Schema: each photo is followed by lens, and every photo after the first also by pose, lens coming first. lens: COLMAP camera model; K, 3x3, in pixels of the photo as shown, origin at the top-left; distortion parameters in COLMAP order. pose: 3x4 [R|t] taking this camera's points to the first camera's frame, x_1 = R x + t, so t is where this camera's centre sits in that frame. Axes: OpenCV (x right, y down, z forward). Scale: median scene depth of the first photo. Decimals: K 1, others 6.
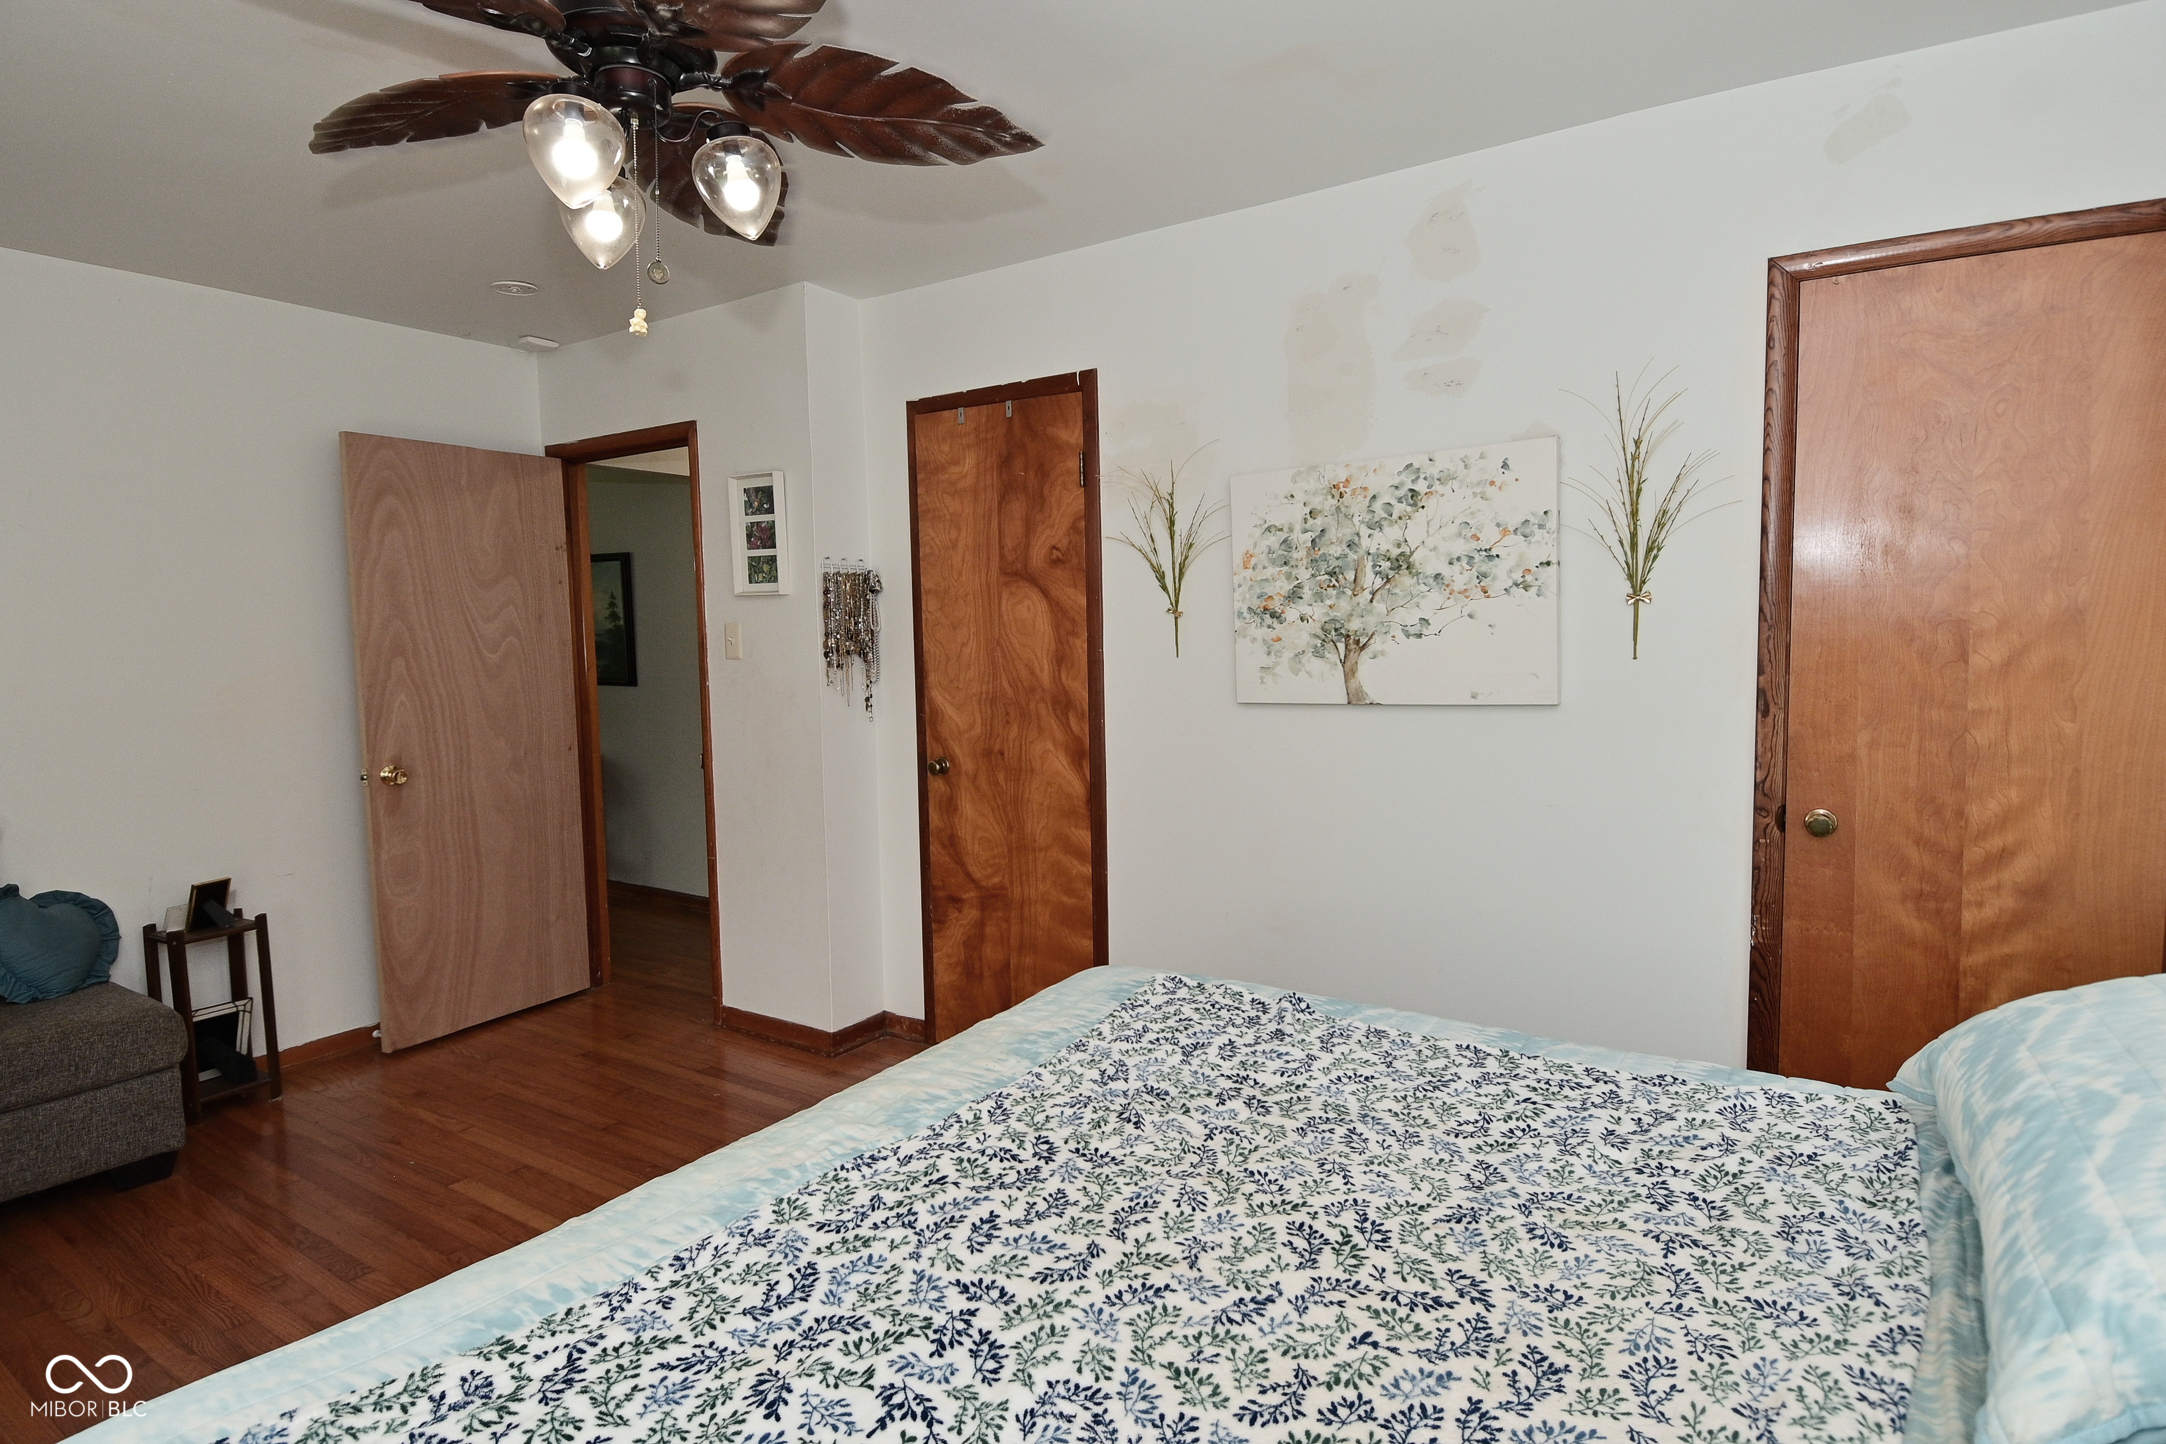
lens RADIAL K [[1124.7, 0, 1081.0], [0, 1124.7, 710.4], [0, 0, 1]] dist [0.049502, -0.054925]
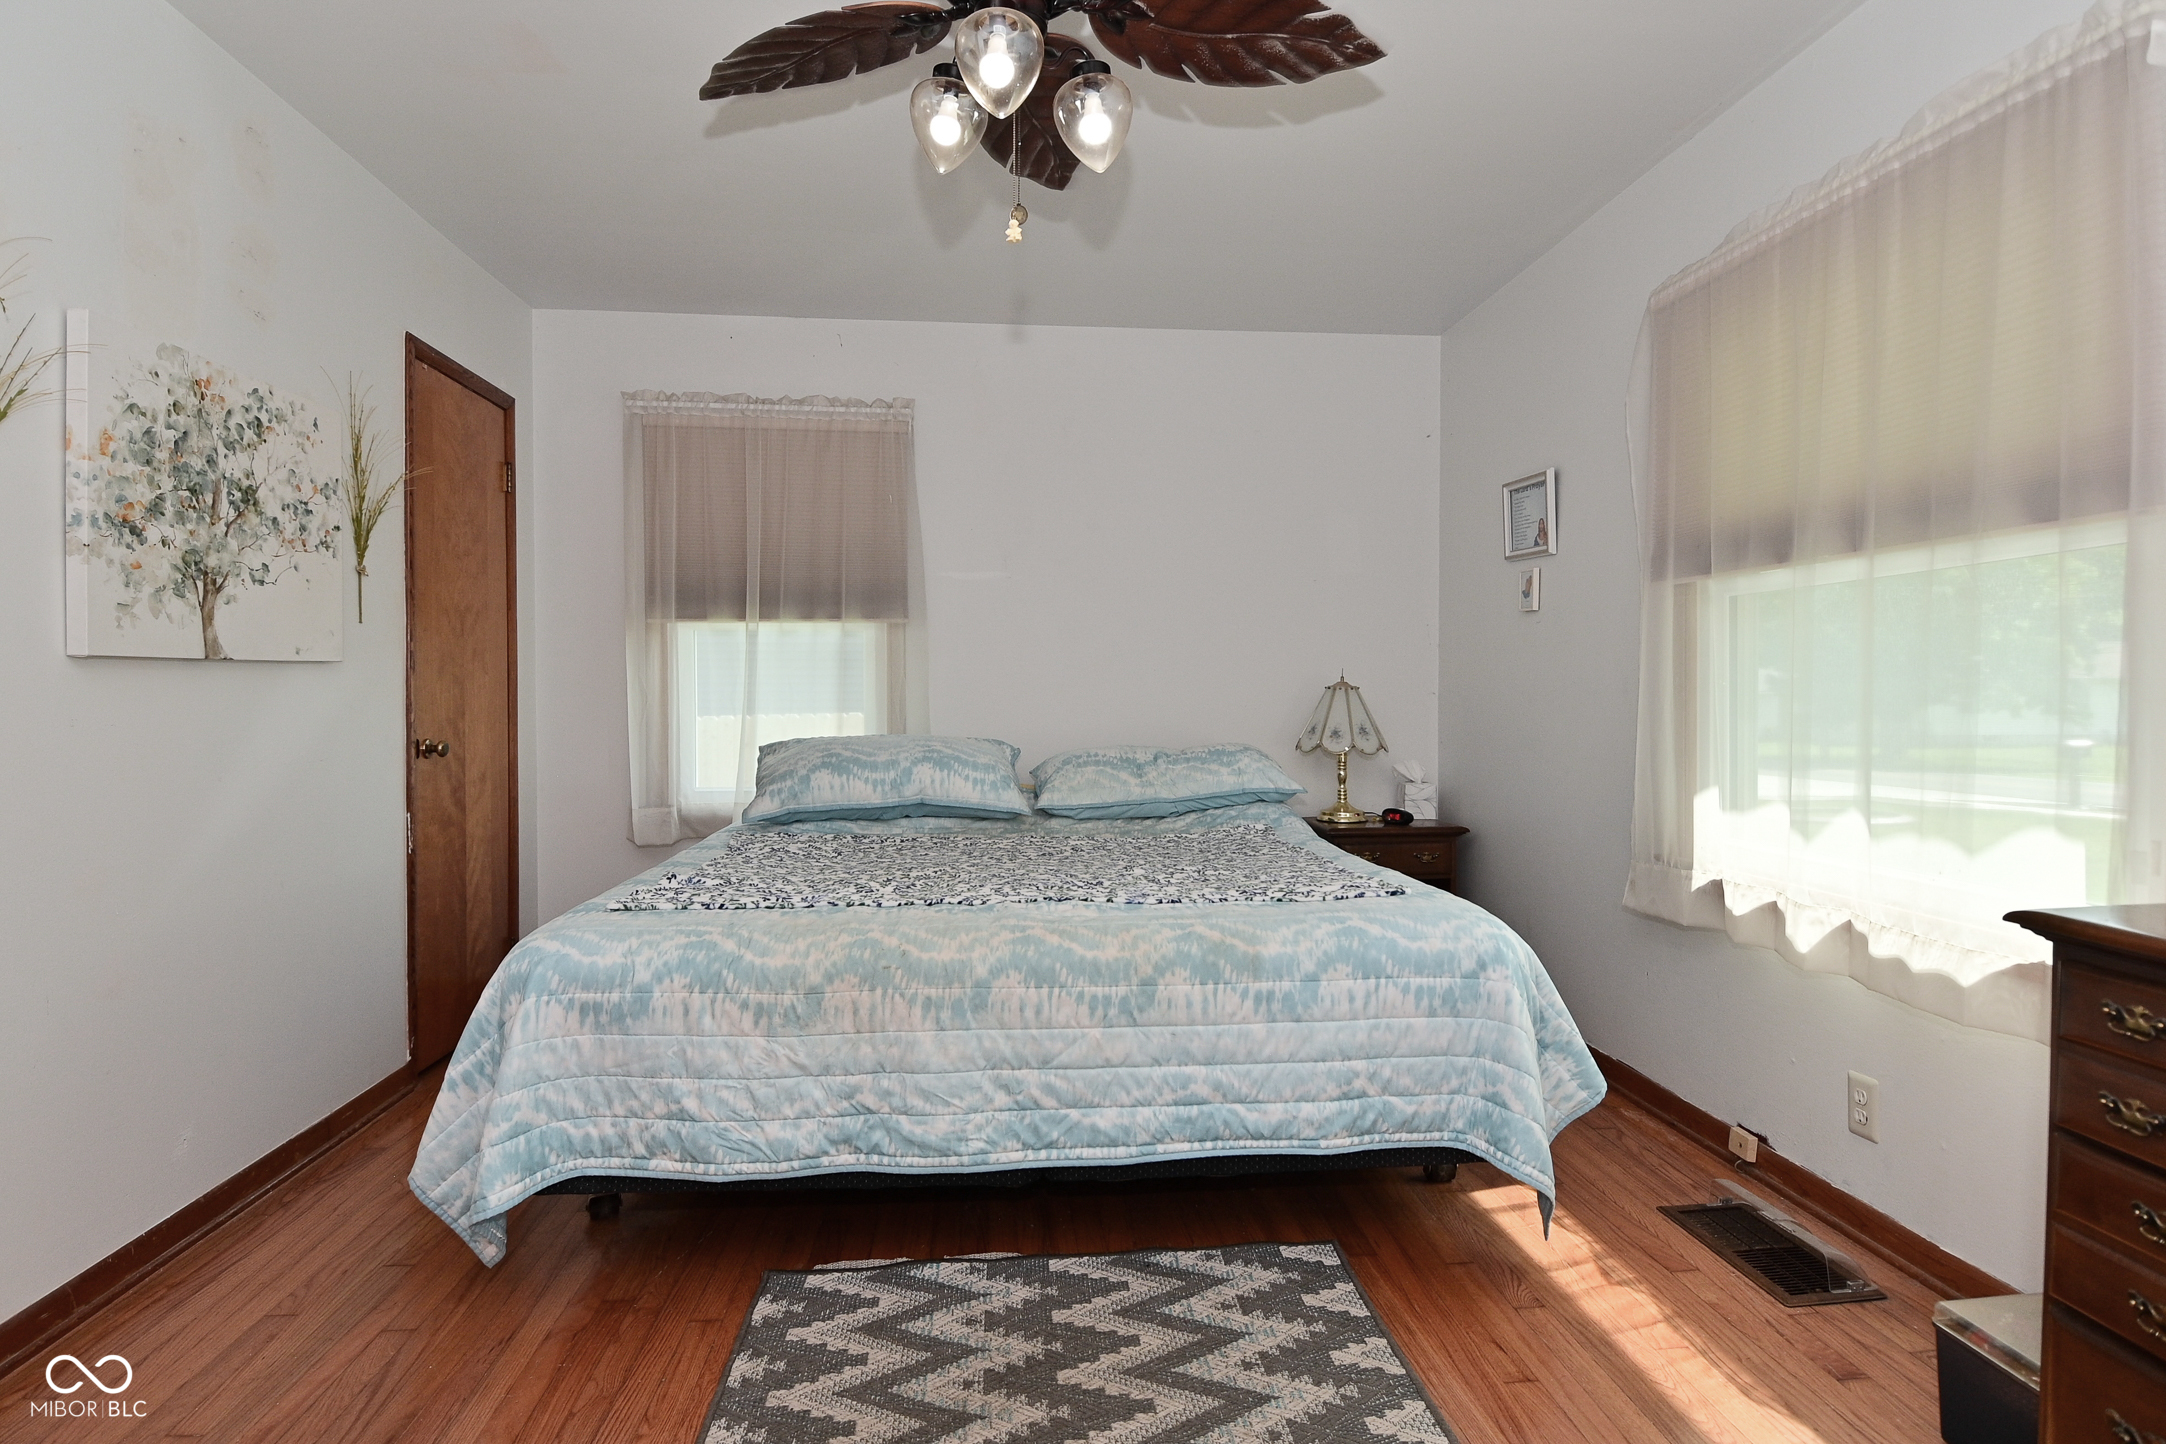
lens RADIAL K [[1124.7, 0, 1081.0], [0, 1124.7, 710.4], [0, 0, 1]] dist [0.049502, -0.054925]
pose [[-0.619740, 0.008592, 0.784760, -0.781657], [0.069689, 0.996592, 0.044124, 0.038785], [-0.781707, 0.082035, -0.618227, 1.026909]]
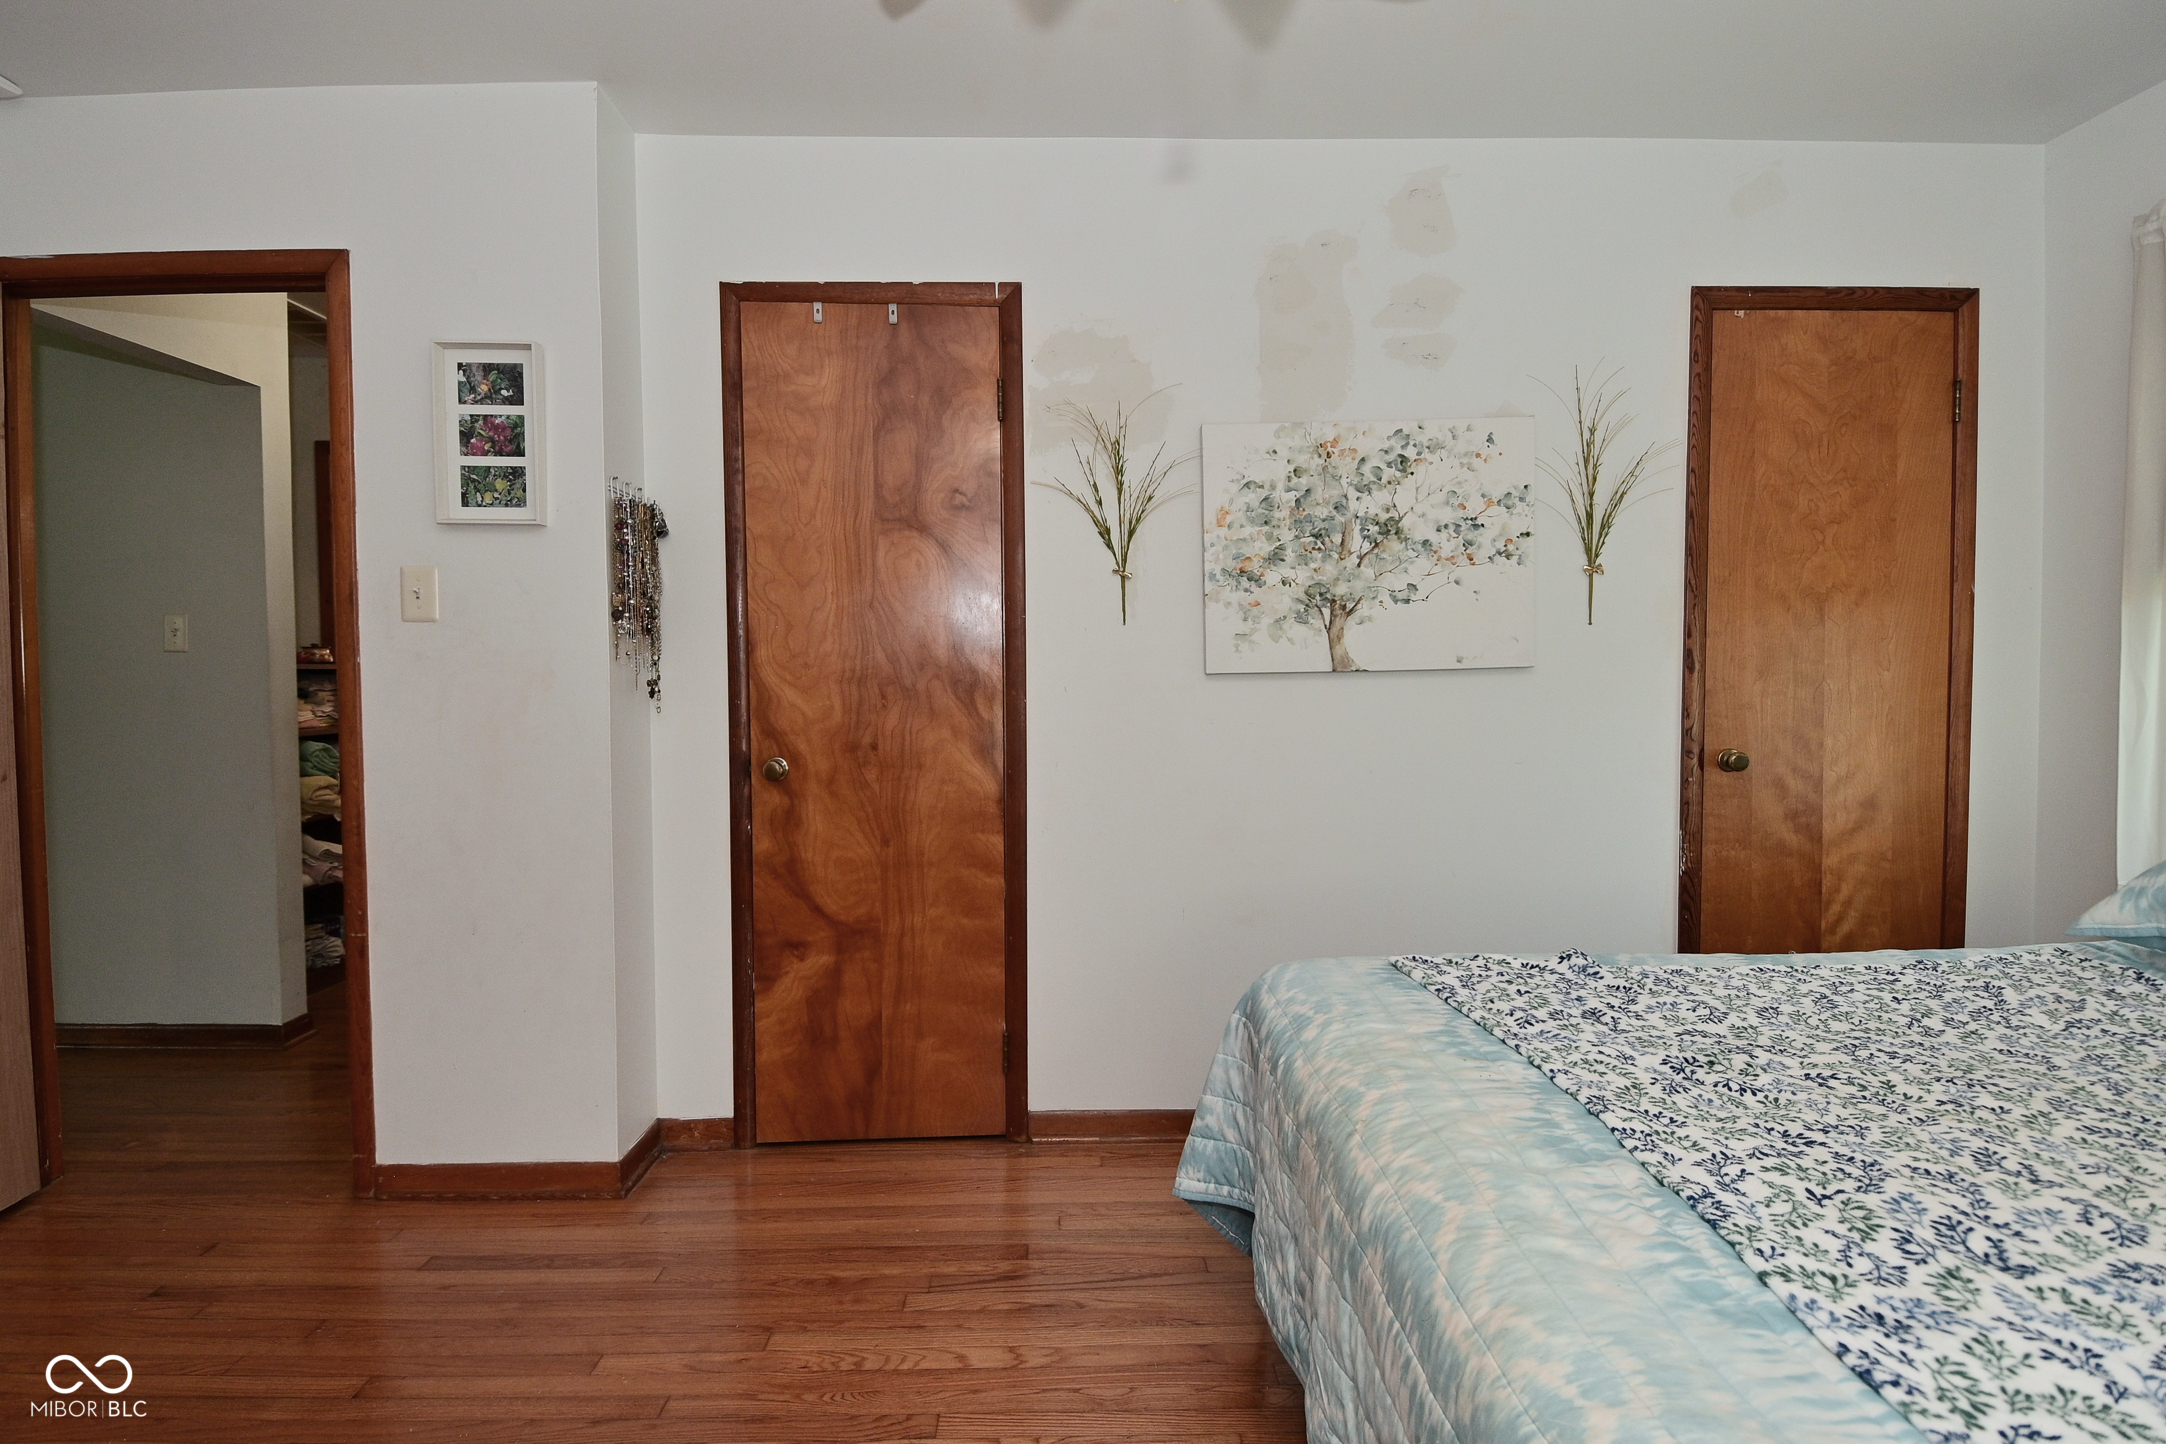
lens RADIAL K [[1124.7, 0, 1081.0], [0, 1124.7, 710.4], [0, 0, 1]] dist [0.049502, -0.054925]
pose [[0.822592, -0.007548, 0.568582, -0.496058], [0.031318, 0.998996, -0.032048, 0.052494], [-0.567769, 0.044169, 0.822002, 0.333294]]
